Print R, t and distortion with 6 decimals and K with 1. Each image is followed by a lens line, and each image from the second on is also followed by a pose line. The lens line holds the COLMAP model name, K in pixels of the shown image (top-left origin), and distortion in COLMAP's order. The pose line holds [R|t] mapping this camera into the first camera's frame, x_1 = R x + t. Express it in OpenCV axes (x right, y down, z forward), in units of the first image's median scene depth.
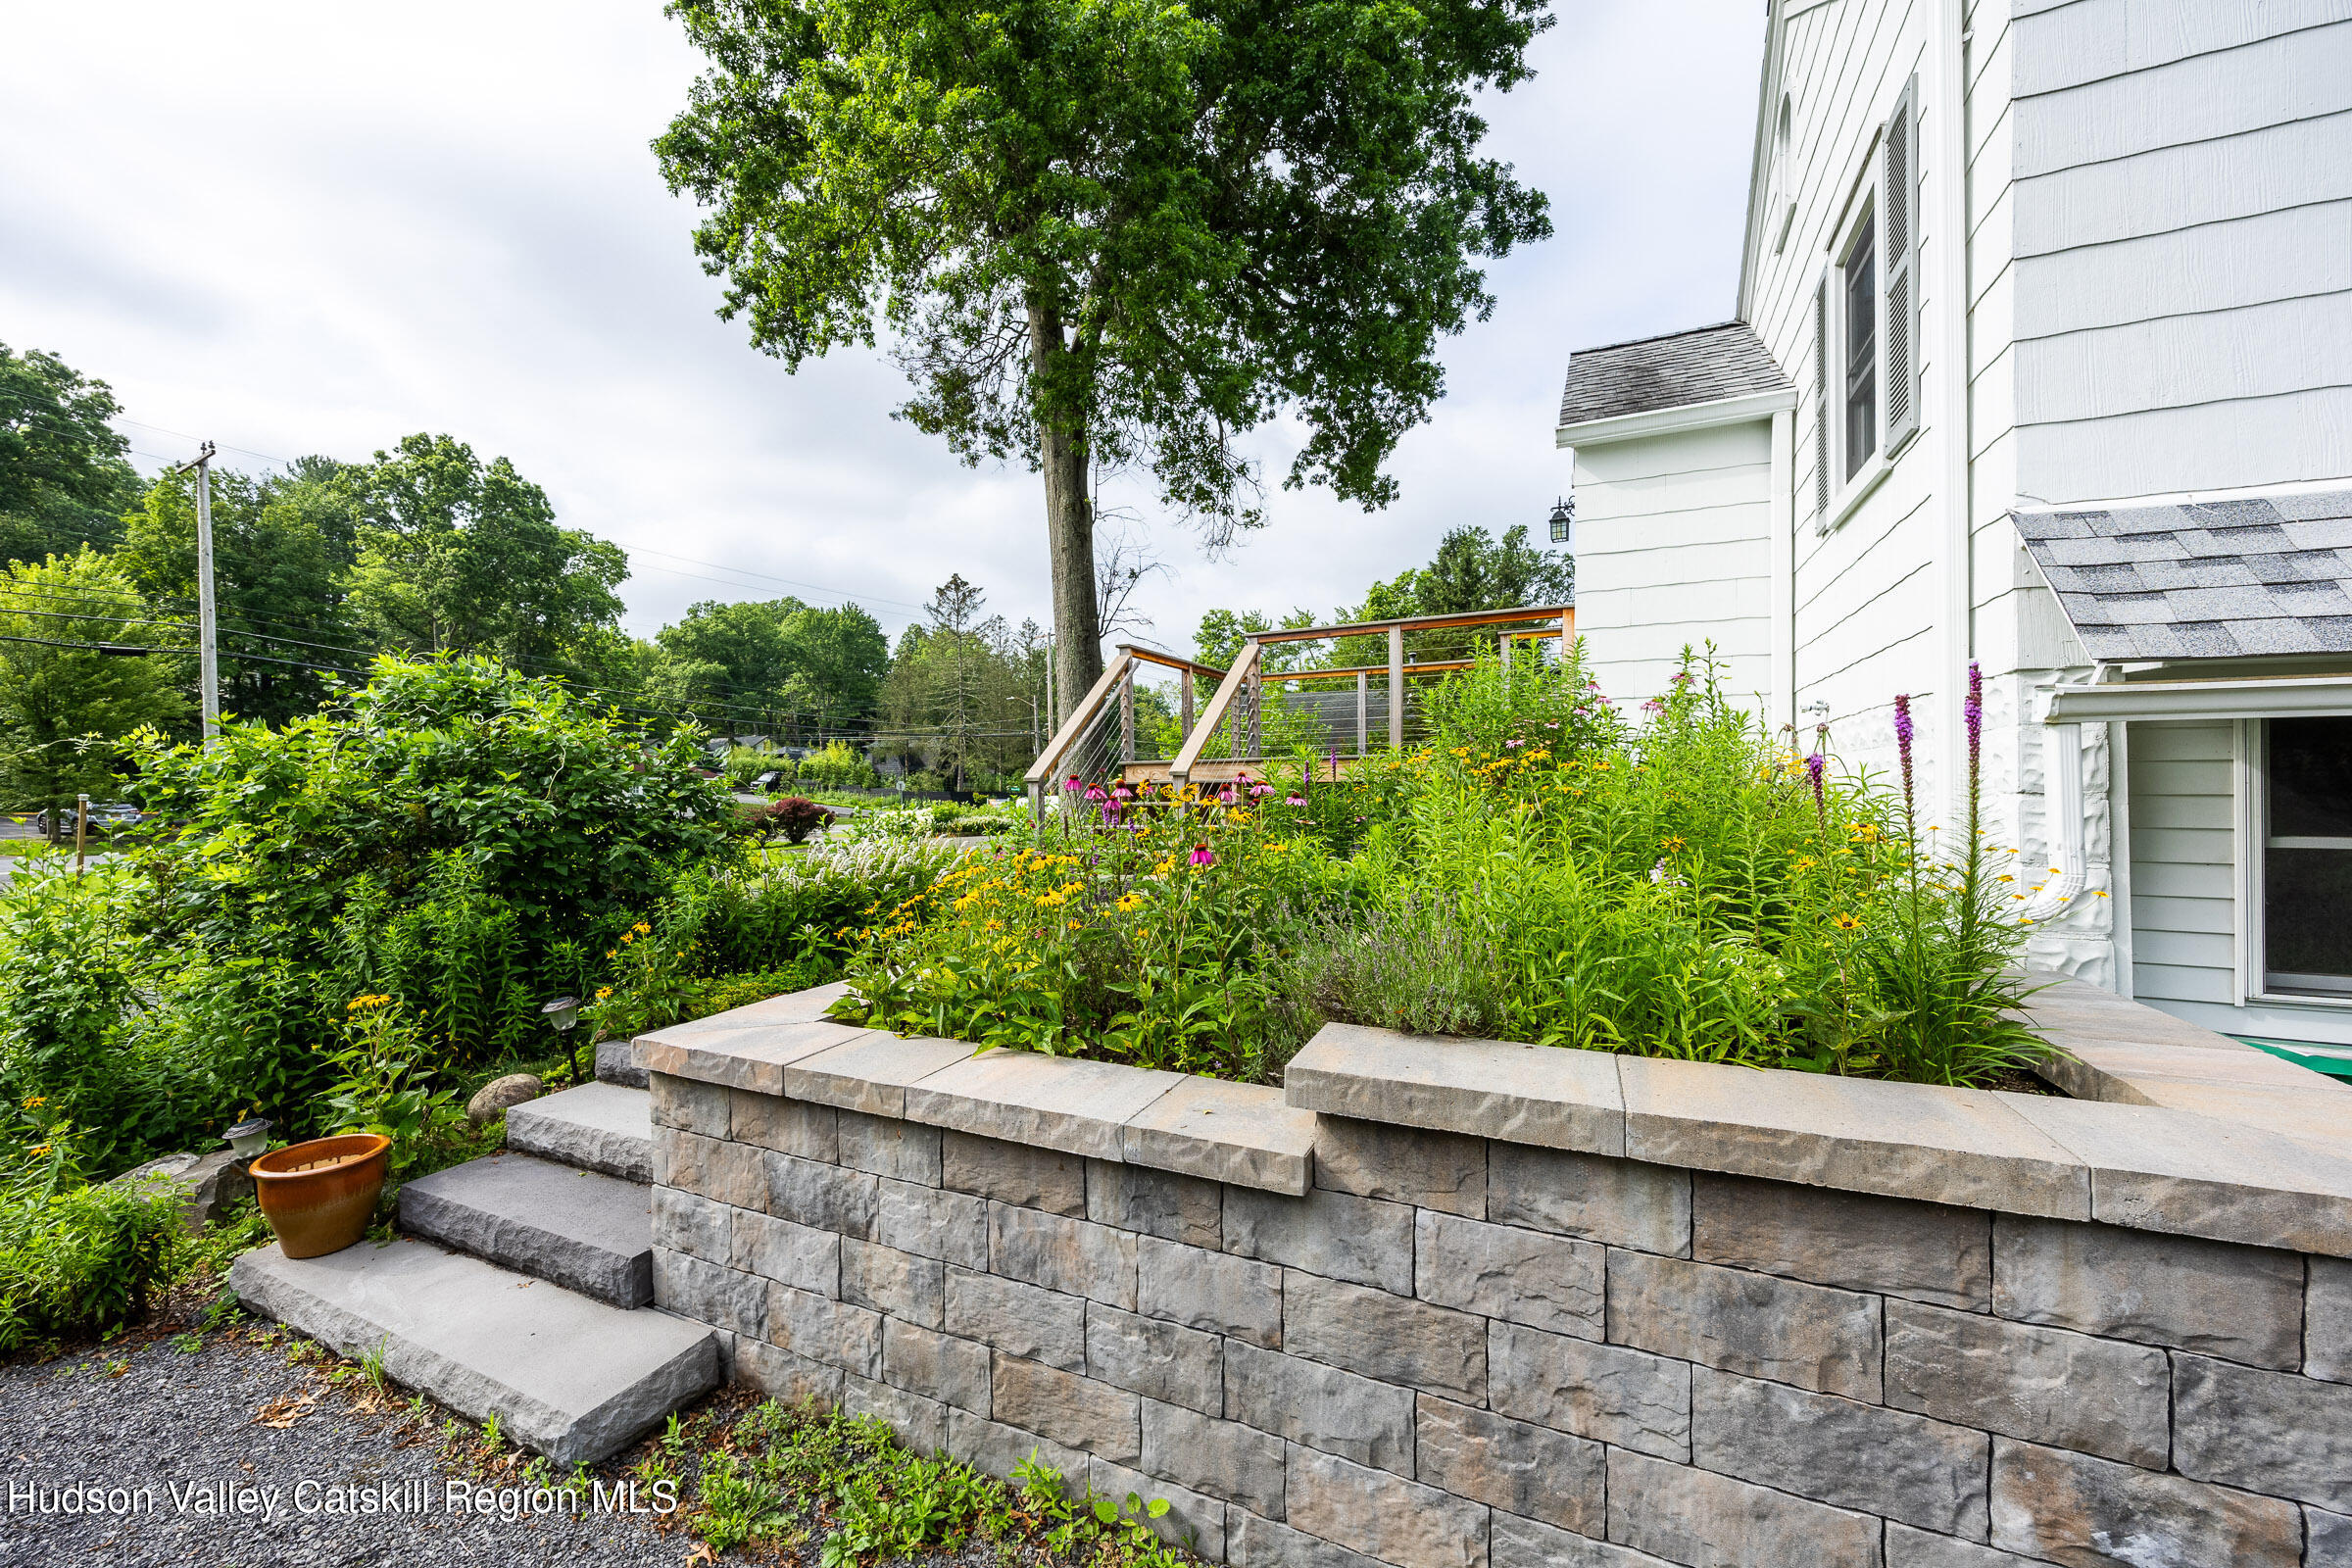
lens RADIAL K [[934.6, 0, 1174.9], [0, 934.6, 785.9], [0, 0, 1]] dist [-0.004255, 0.000157]
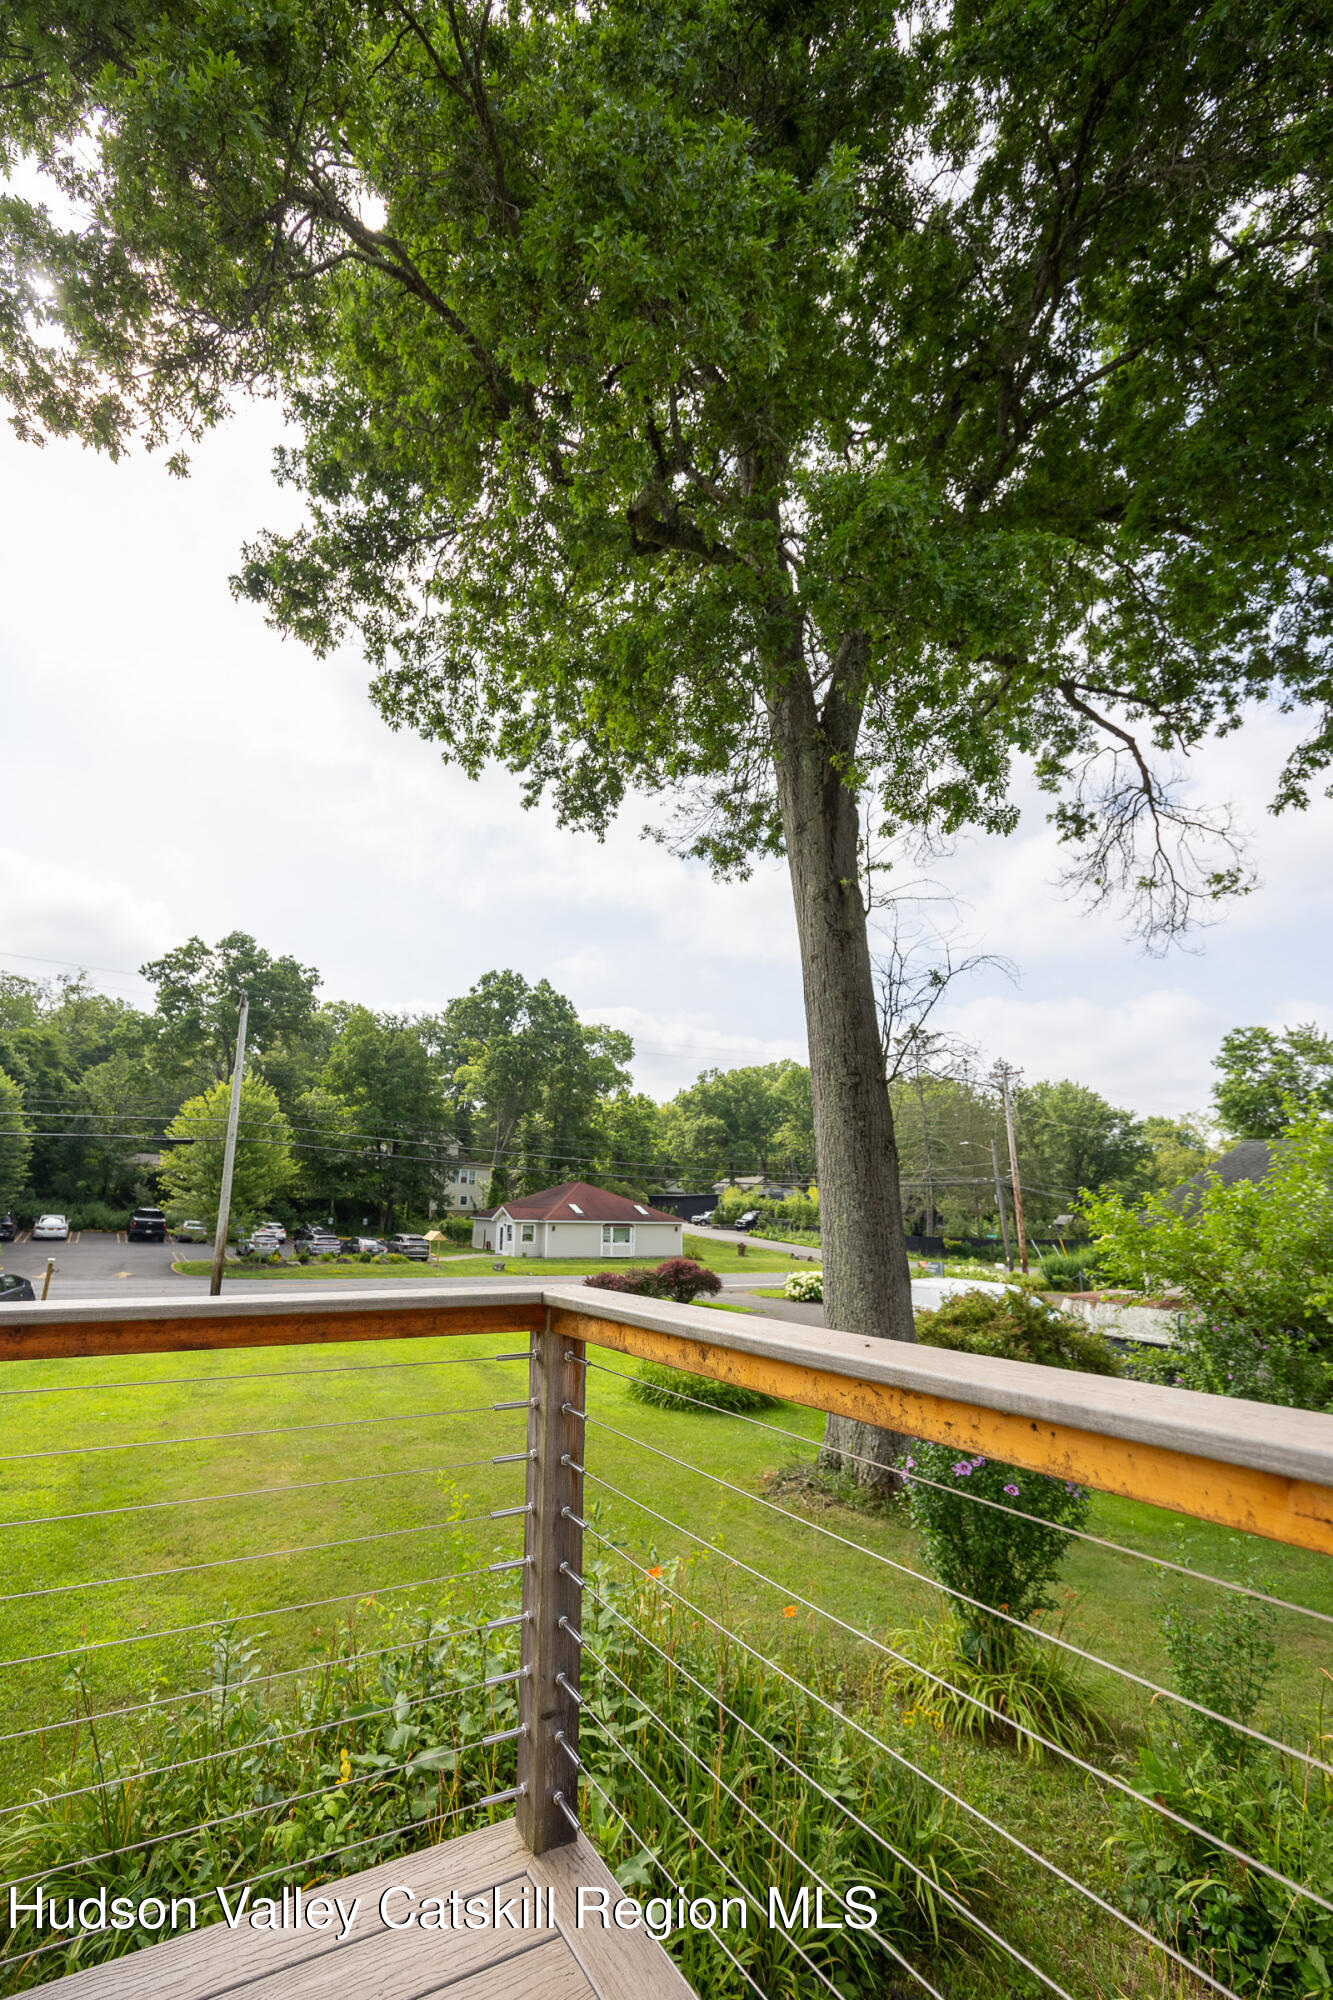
lens RADIAL K [[794.7, 0, 563.0], [0, 794.7, 1050.7], [0, 0, 1]] dist [-0.004255, 0.000157]
pose [[0.774983, -0.098370, -0.624279, 0.100628], [-0.030657, 0.980797, -0.192605, -0.080952], [0.631238, 0.168404, 0.757086, 0.515333]]
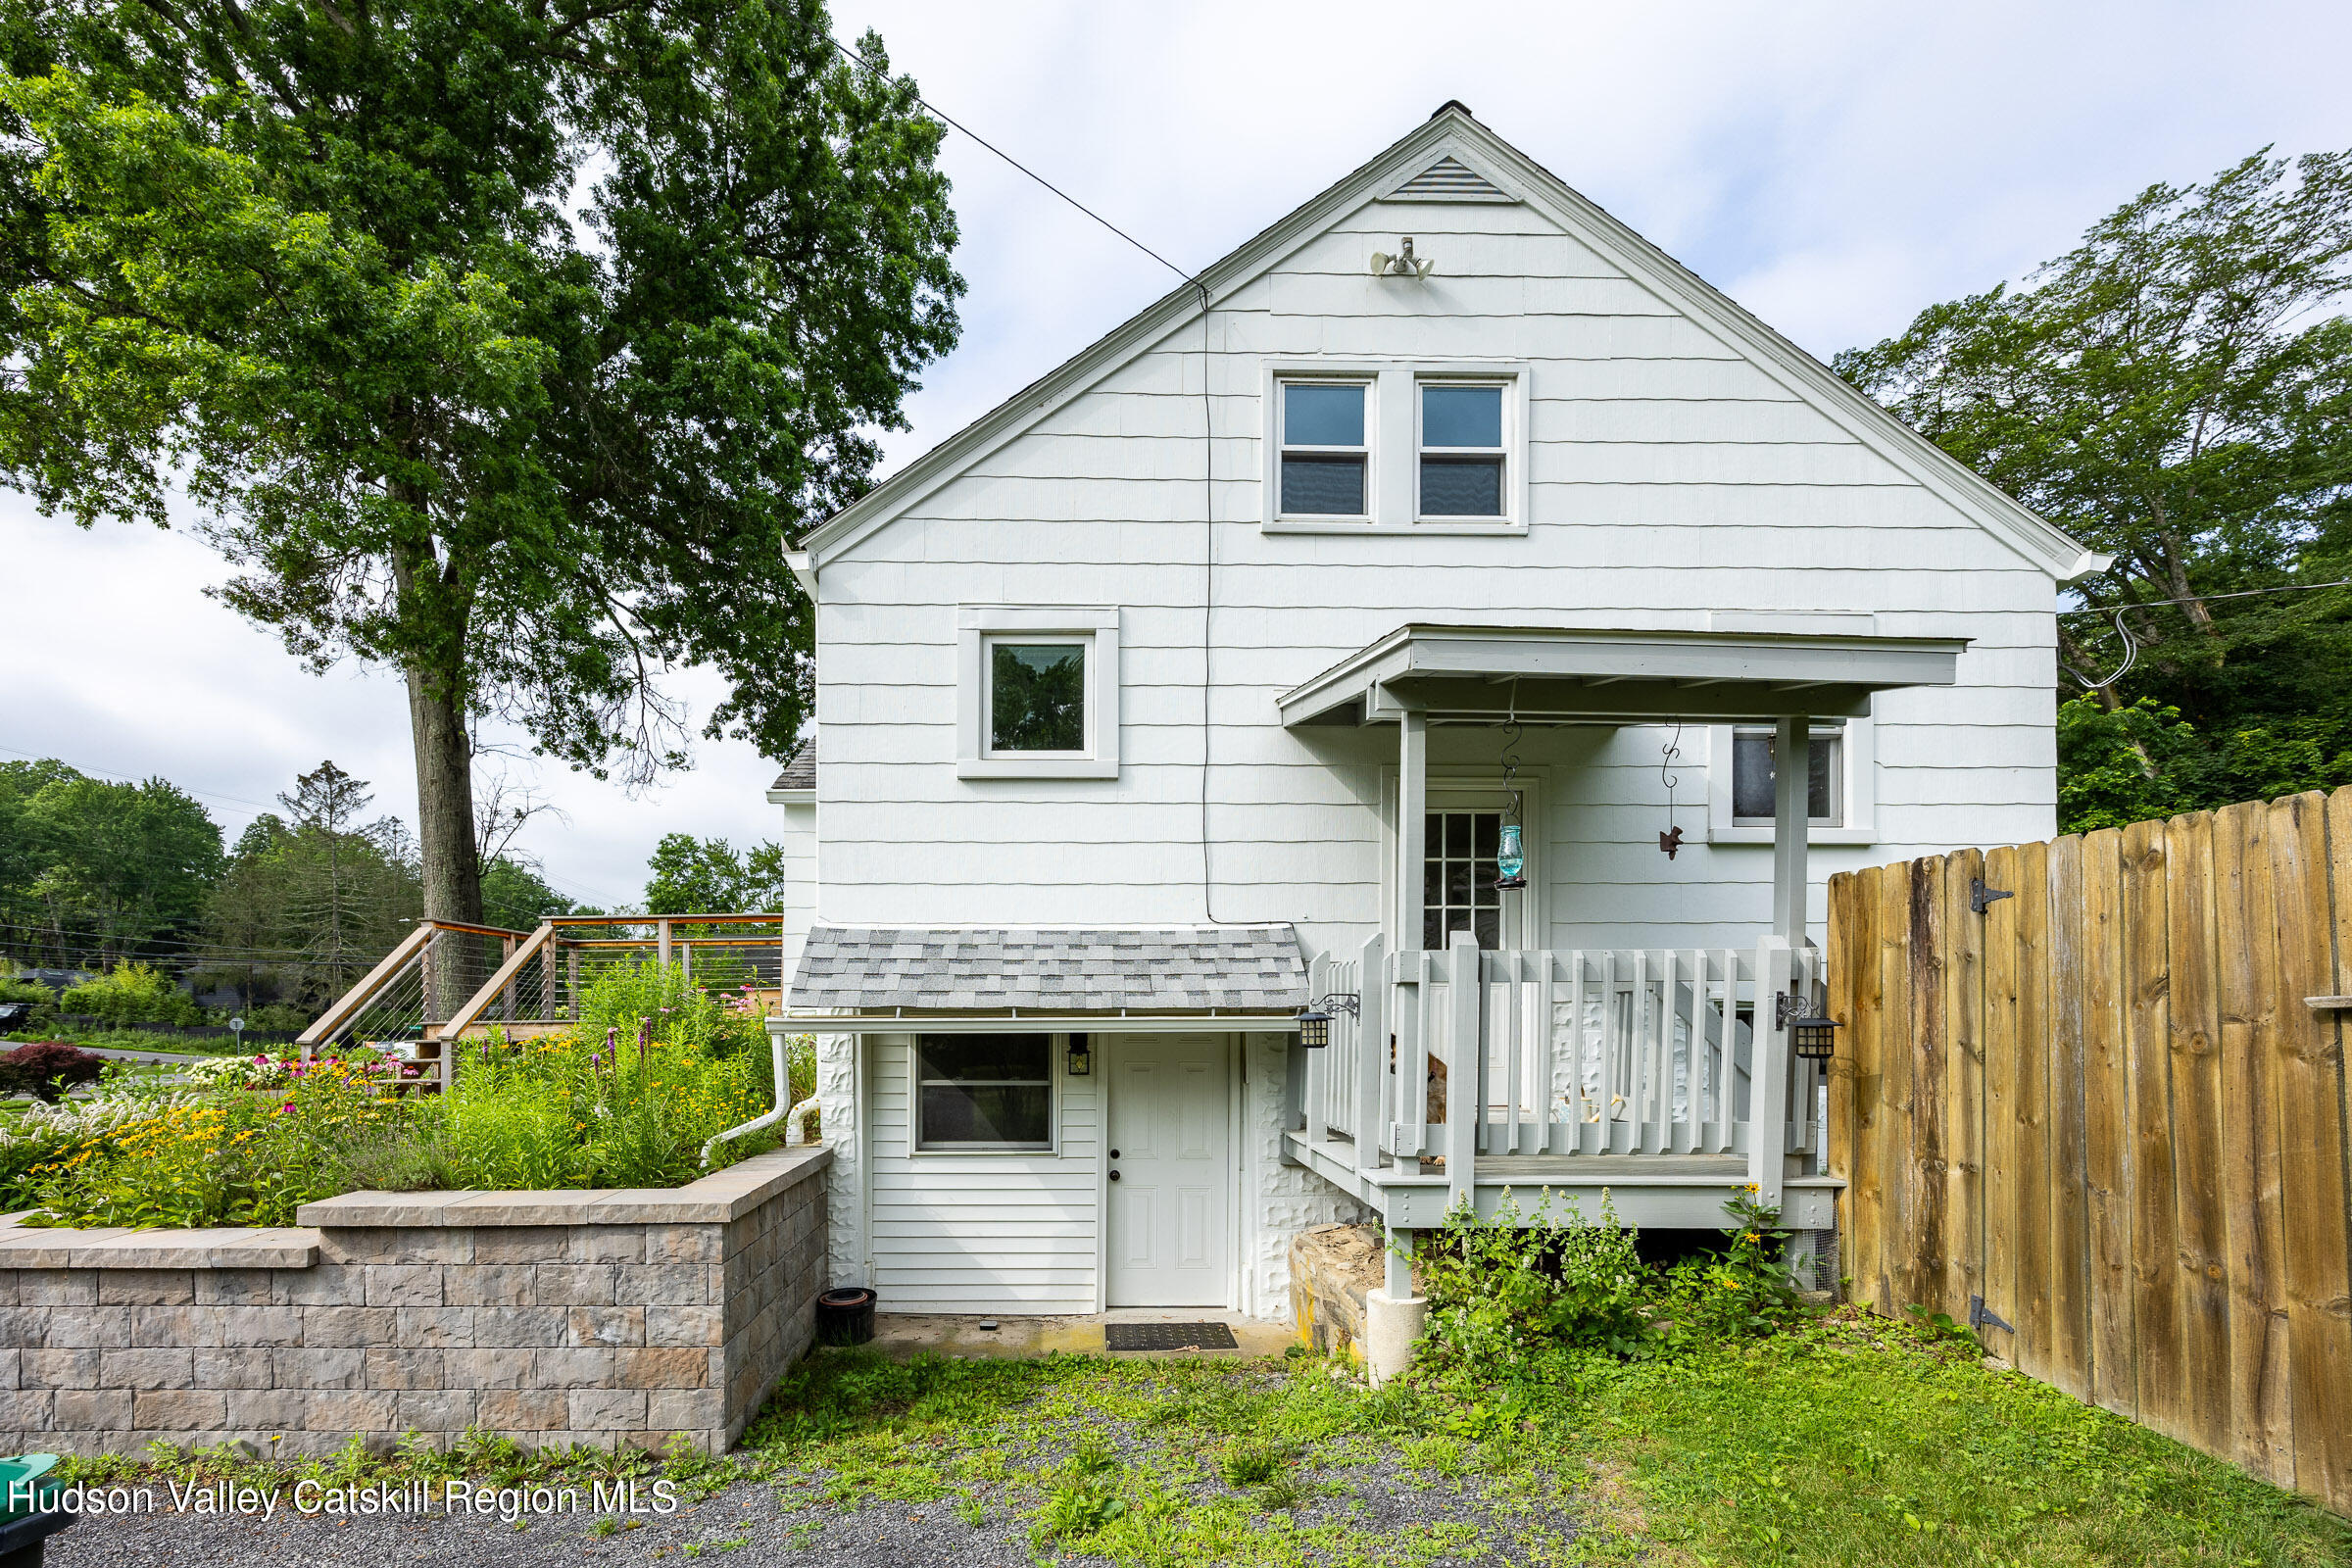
lens RADIAL K [[934.6, 0, 1086.6], [0, 934.6, 1022.5], [0, 0, 1]] dist [-0.004255, 0.000157]
pose [[0.901042, 0.000956, 0.433731, 0.077459], [-0.001479, 0.999999, 0.000868, -0.011700], [-0.433730, -0.001424, 0.901042, -0.159676]]
